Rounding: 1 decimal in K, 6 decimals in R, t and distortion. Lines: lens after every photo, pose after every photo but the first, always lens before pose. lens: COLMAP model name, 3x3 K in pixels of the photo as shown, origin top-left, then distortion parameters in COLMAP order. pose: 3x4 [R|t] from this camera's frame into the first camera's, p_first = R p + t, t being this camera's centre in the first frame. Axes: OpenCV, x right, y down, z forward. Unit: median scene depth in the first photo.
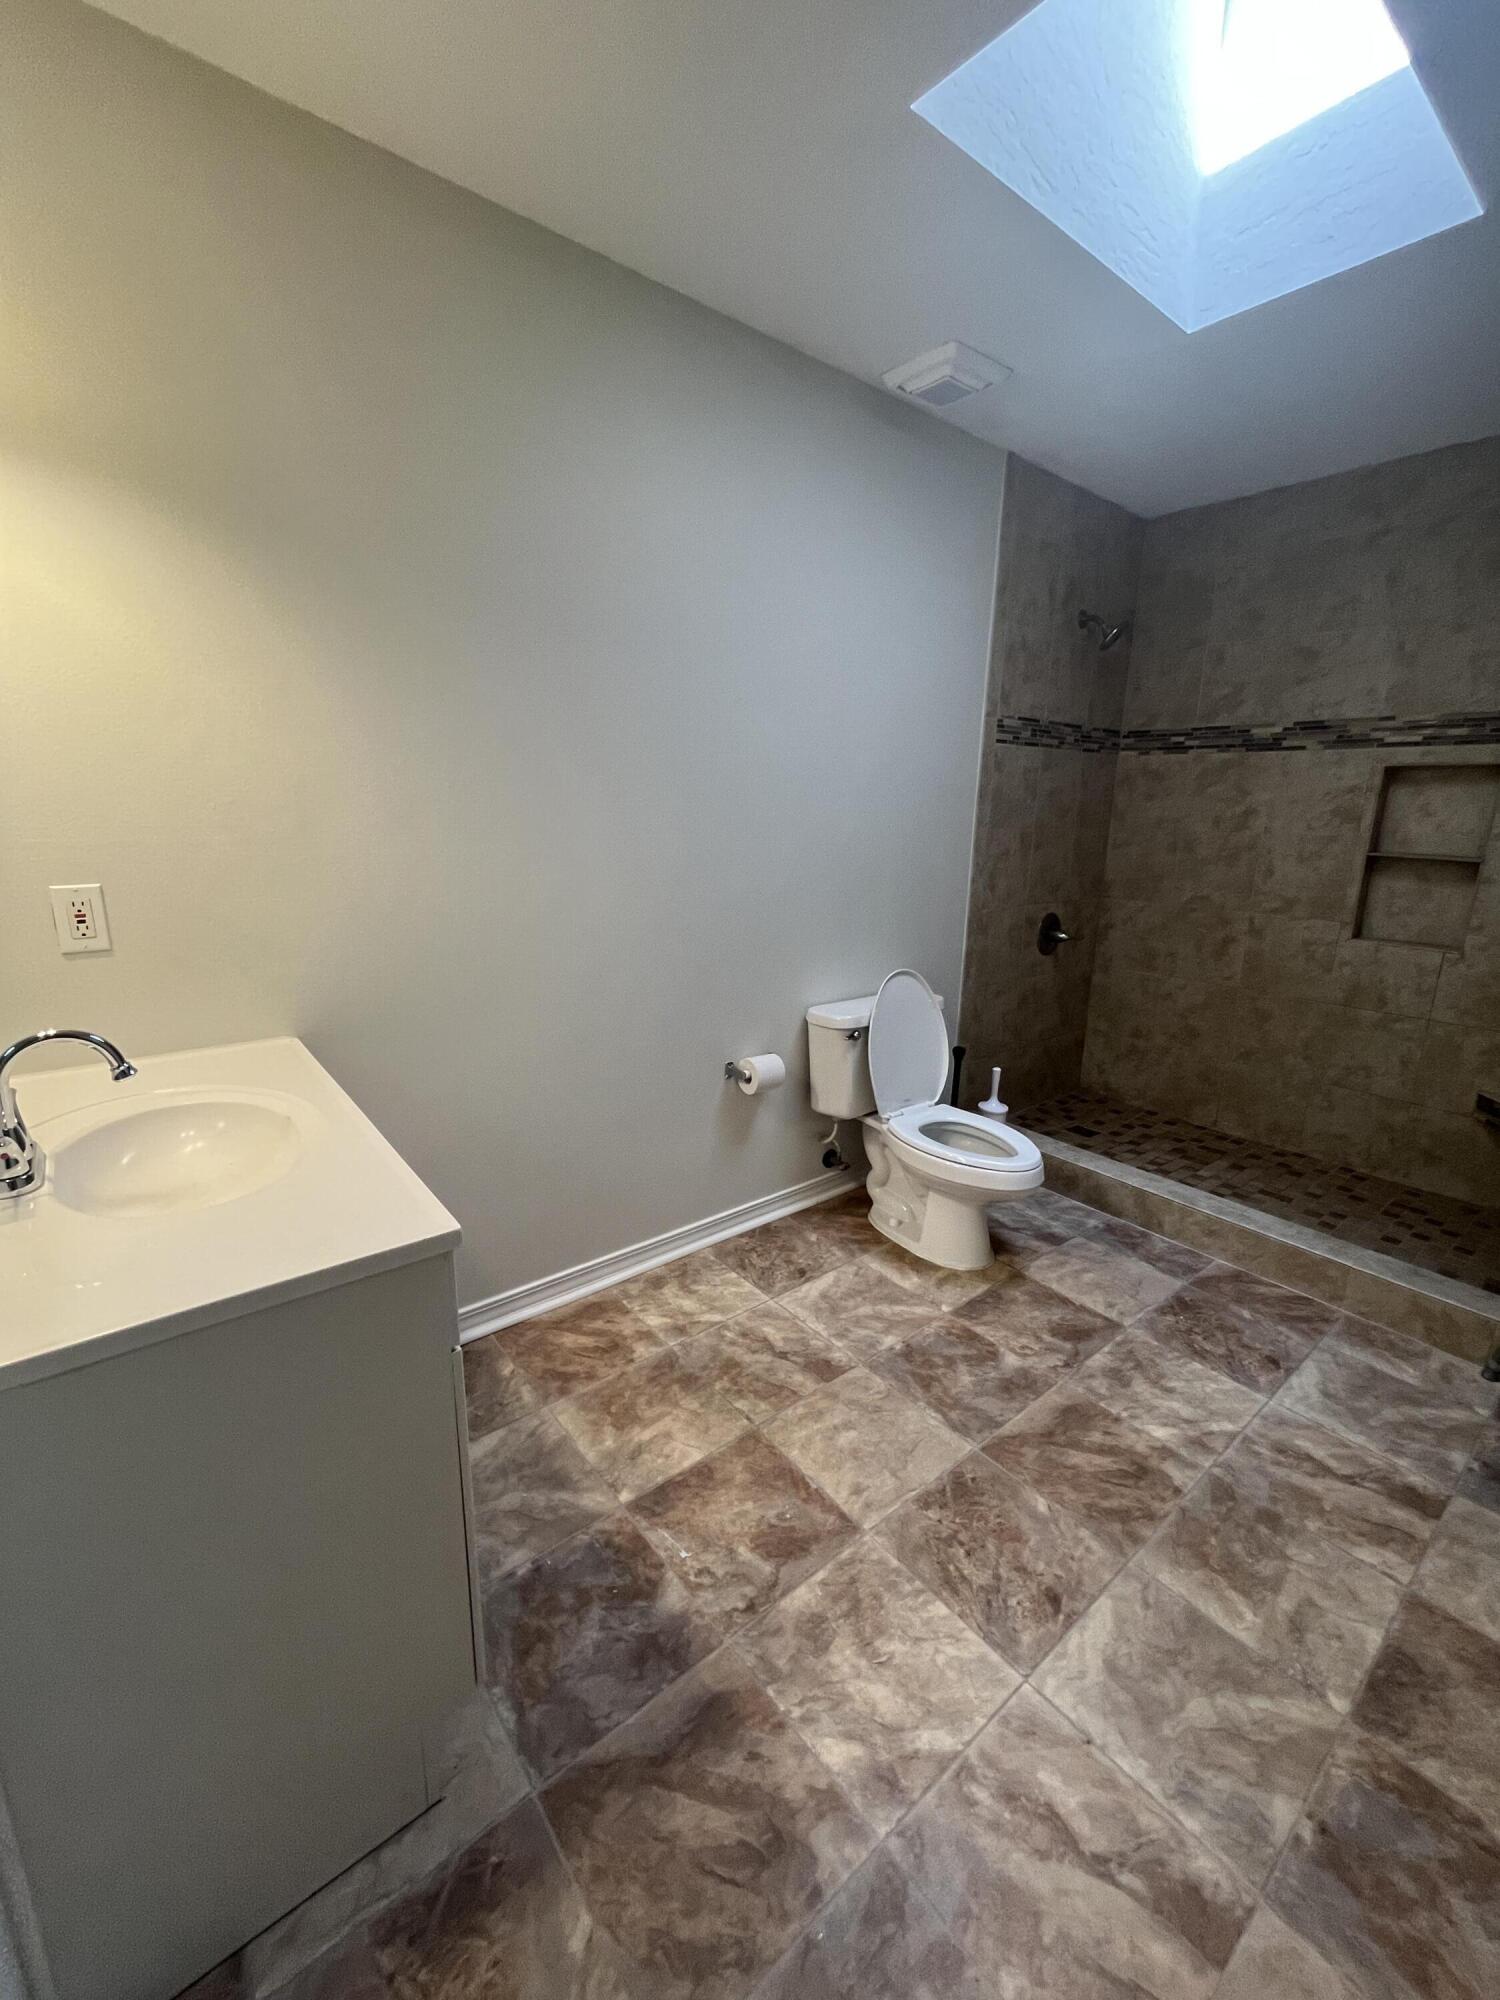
lens RADIAL K [[813.3, 0, 745.4], [0, 813.3, 998.3], [0, 0, 1]] dist [-0.003956, 0.000696]
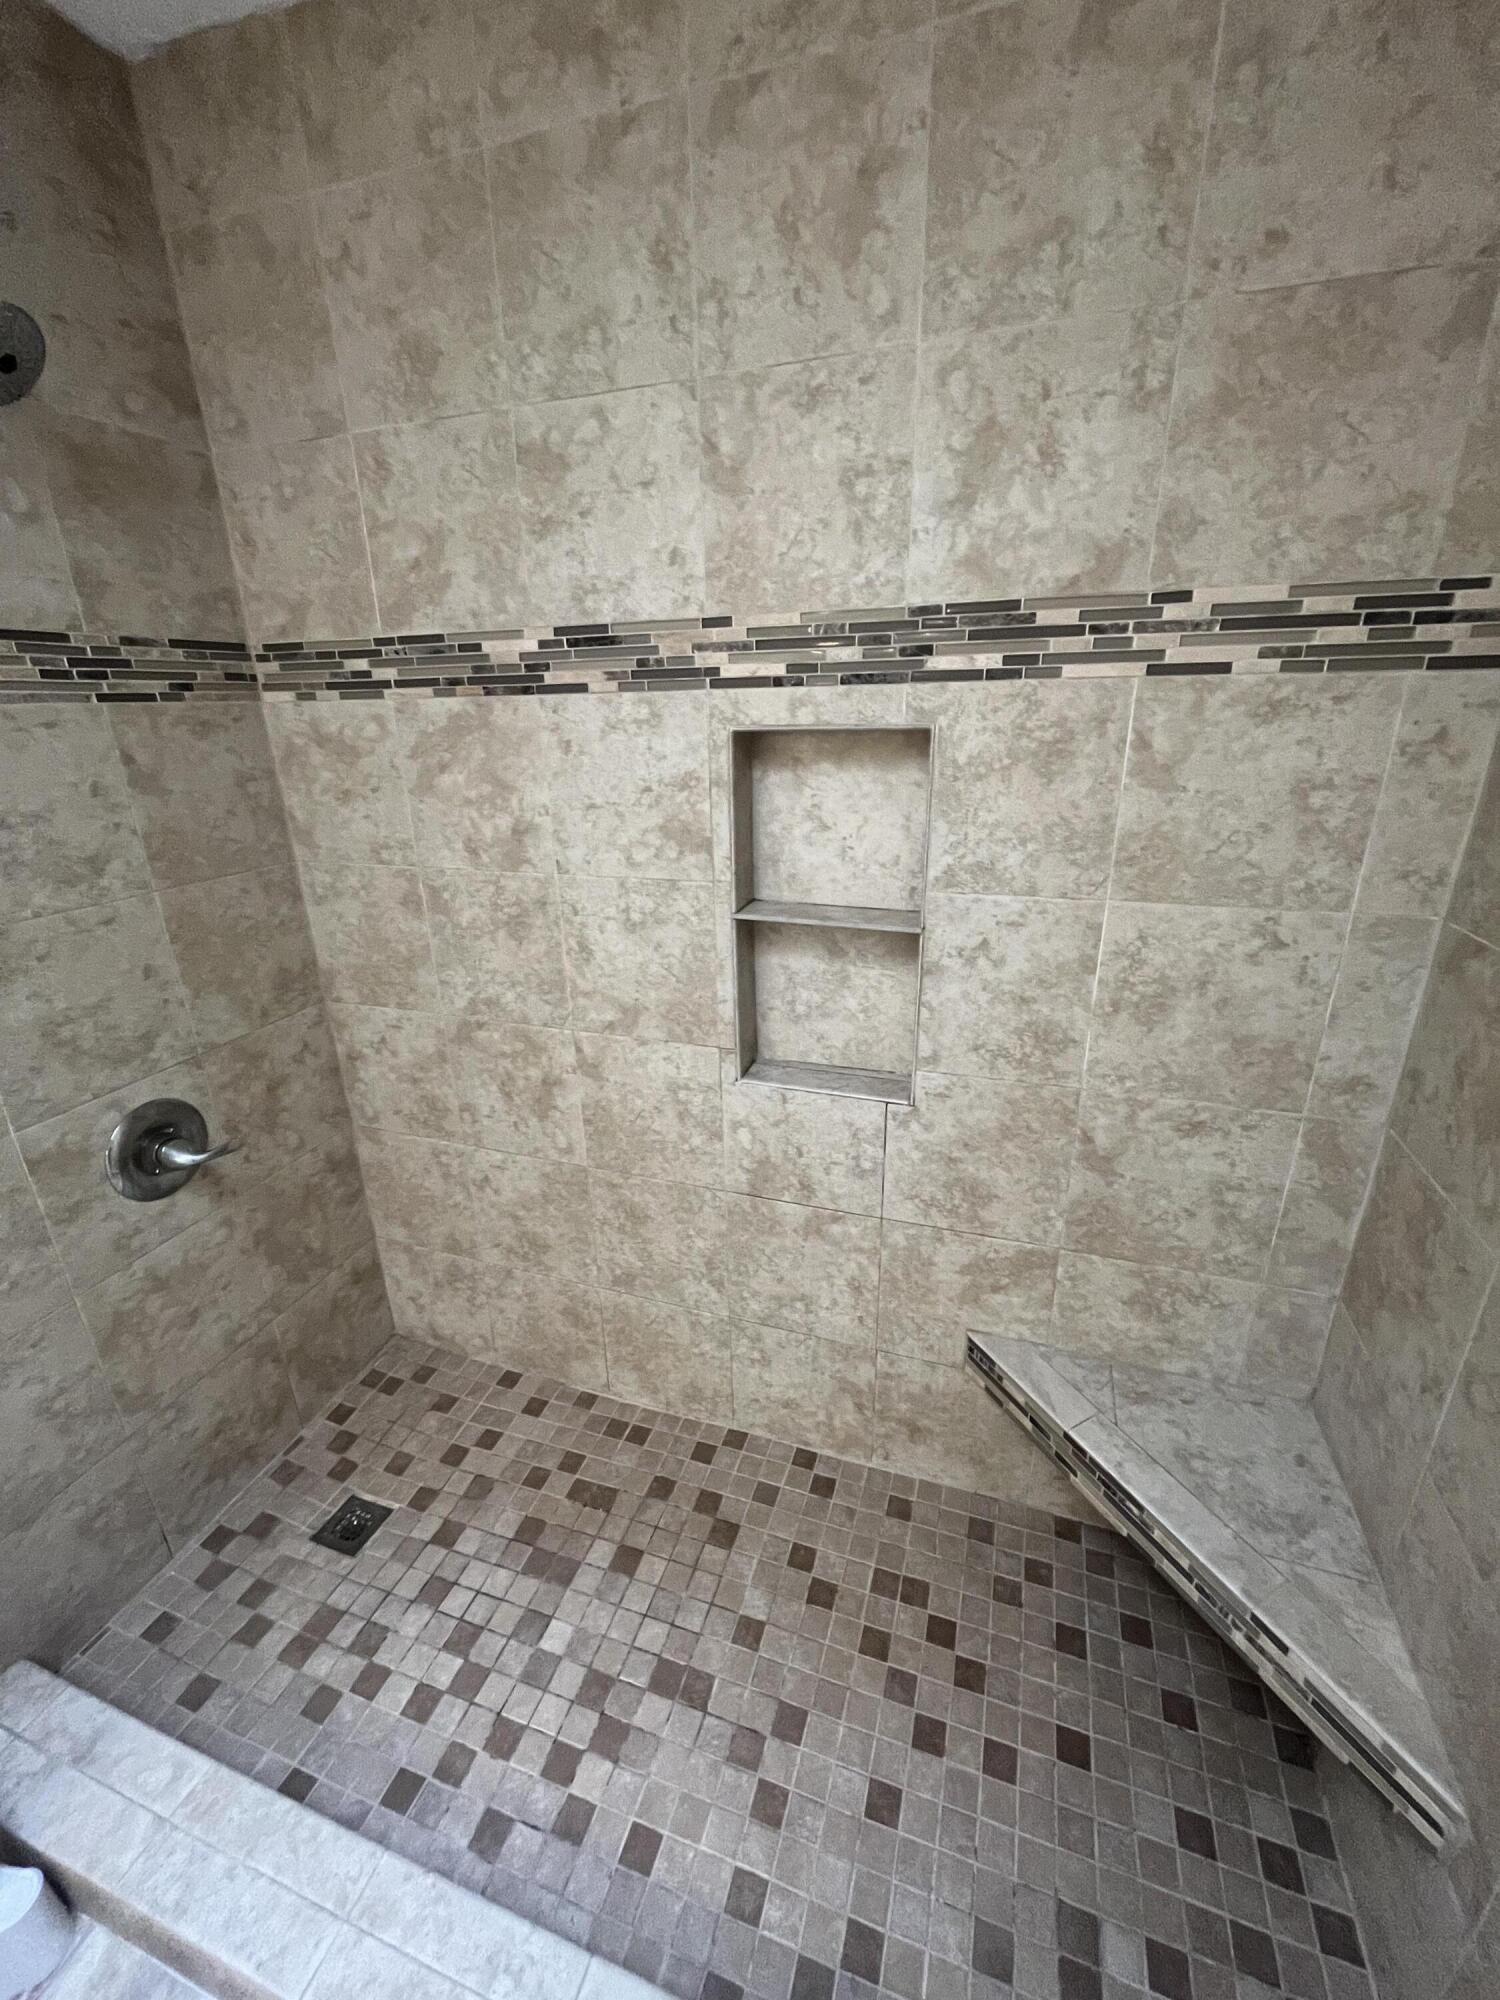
lens RADIAL K [[813.3, 0, 751.2], [0, 813.3, 1000.9], [0, 0, 1]] dist [-0.003956, 0.000696]
pose [[0.841585, -0.218029, 0.494164, 0.484559], [0.160296, 0.974508, 0.156967, -0.187437], [-0.515790, -0.052889, 0.855081, 0.535469]]
